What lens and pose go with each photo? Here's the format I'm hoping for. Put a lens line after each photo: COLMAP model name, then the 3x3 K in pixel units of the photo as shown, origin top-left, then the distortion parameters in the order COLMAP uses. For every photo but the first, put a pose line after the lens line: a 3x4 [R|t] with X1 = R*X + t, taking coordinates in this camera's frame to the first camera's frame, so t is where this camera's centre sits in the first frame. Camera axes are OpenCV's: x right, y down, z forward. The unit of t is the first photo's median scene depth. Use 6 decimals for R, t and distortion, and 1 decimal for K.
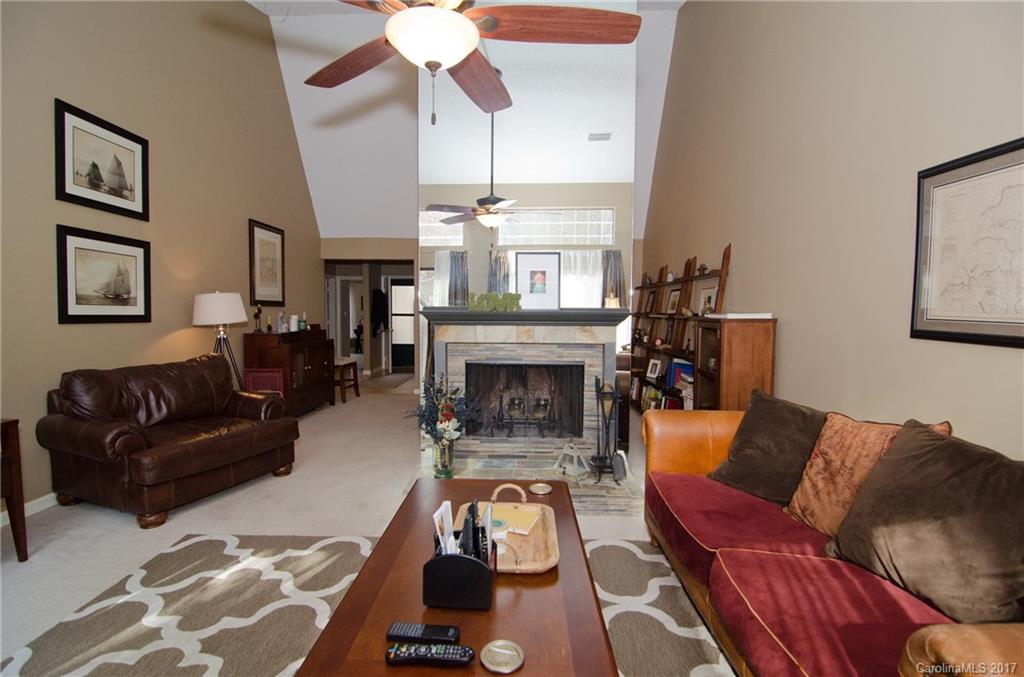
lens RADIAL K [[491.9, 0, 508.6], [0, 491.9, 336.8], [0, 0, 1]] dist [-0.002380, -0.012528]
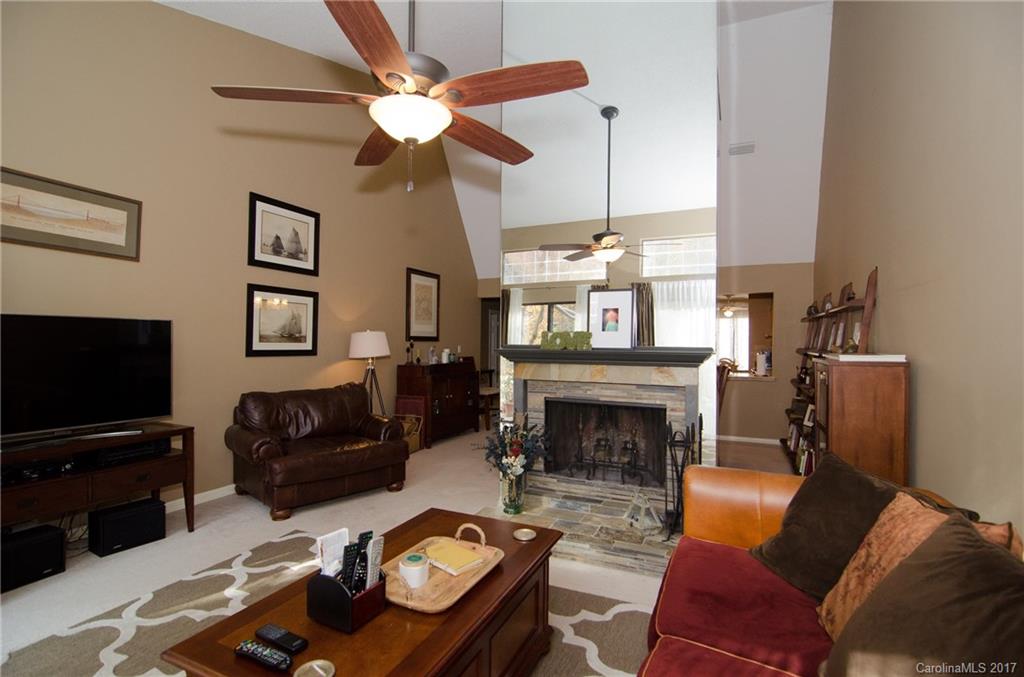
lens RADIAL K [[491.9, 0, 508.6], [0, 491.9, 336.8], [0, 0, 1]] dist [-0.002380, -0.012528]
pose [[0.919140, -0.002649, -0.393922, 0.256866], [-0.021866, 0.998093, -0.057732, -0.017676], [0.393324, 0.061677, 0.917329, 0.034823]]
